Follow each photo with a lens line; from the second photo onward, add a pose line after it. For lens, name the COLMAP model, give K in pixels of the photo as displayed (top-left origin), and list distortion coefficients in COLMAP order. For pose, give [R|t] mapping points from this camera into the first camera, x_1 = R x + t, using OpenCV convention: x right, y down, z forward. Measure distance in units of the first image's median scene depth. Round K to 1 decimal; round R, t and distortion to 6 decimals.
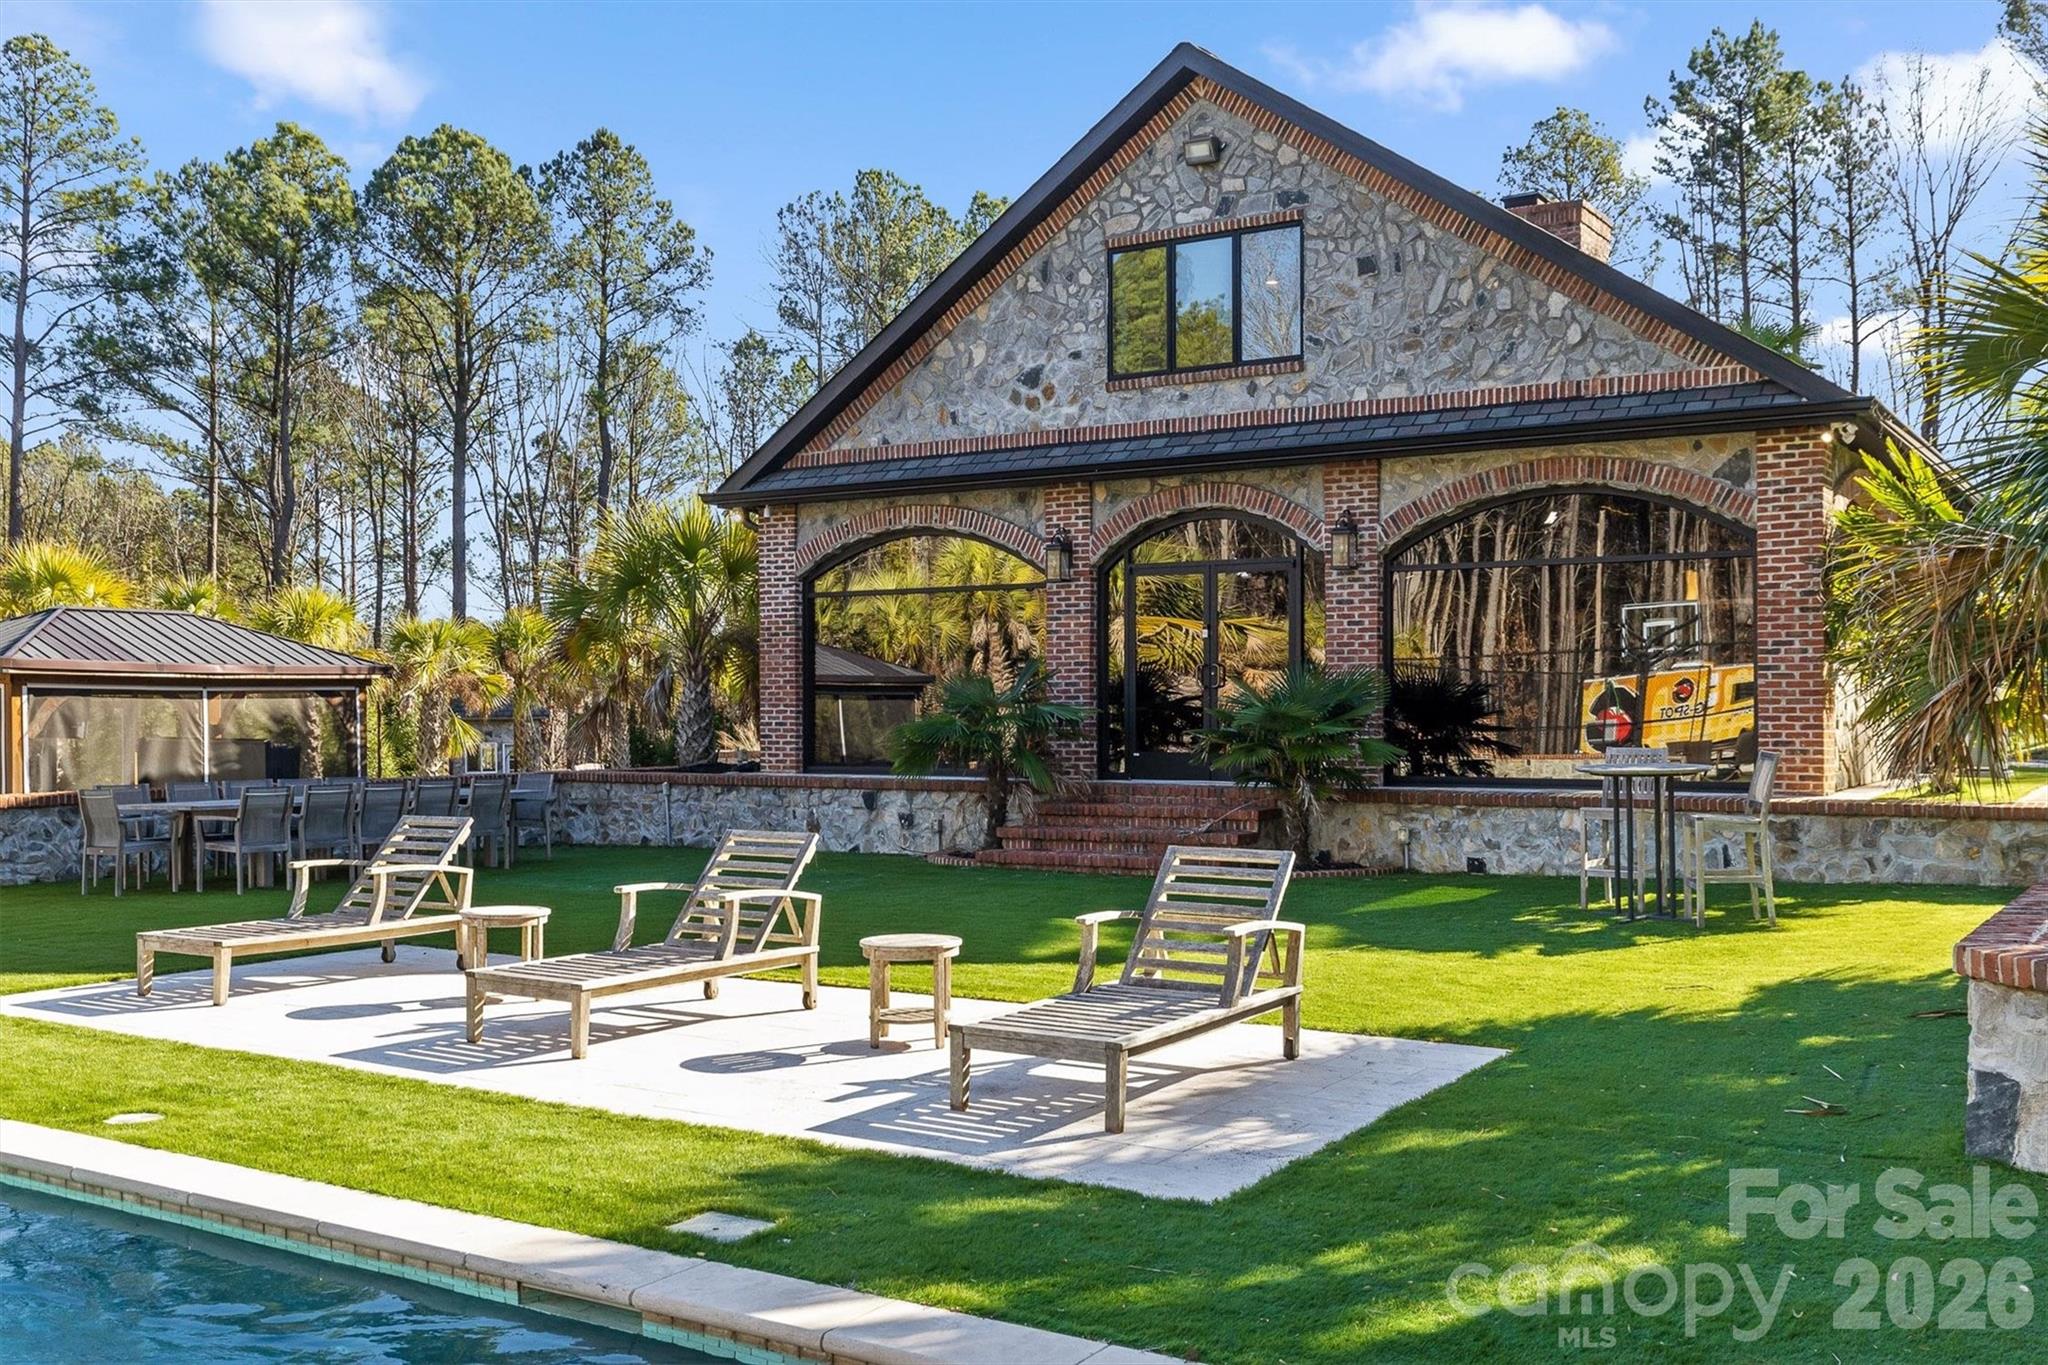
lens RADIAL K [[1883.6, 0, 1024.3], [0, 1883.6, 689.9], [0, 0, 1]] dist [0.005087, 0.000000]
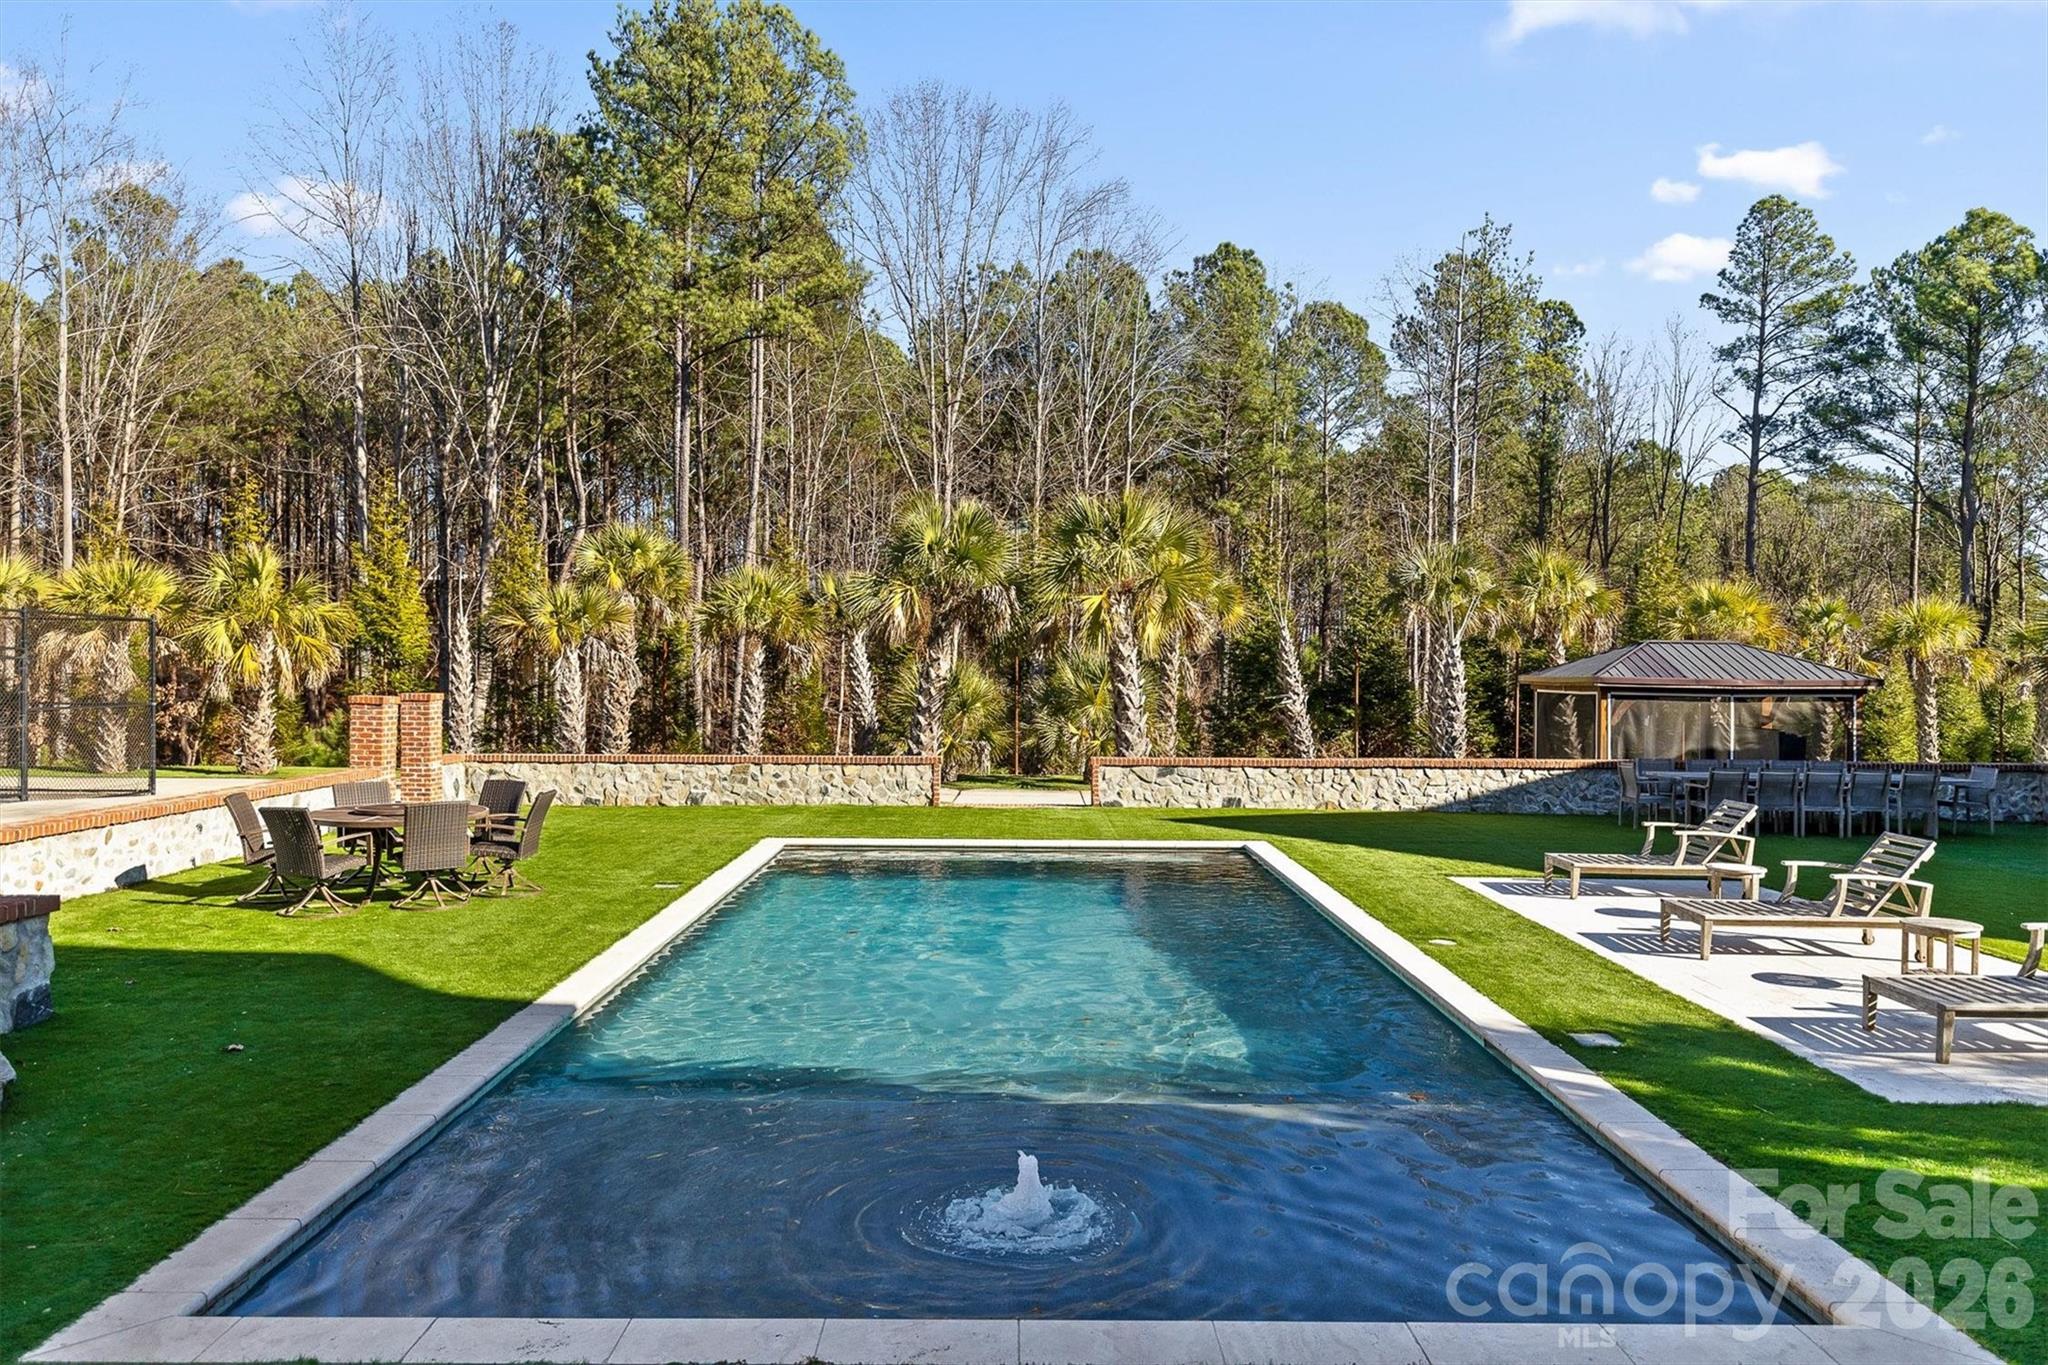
lens RADIAL K [[1348.8, 0, 1023.8], [0, 1348.8, 678.2], [0, 0, 1]] dist [-0.001561, -0.000507]
pose [[0.548952, 0.014501, -0.835728, 0.153274], [-0.007677, 0.999895, 0.012306, -0.023277], [0.835819, -0.000340, 0.549006, -0.060027]]
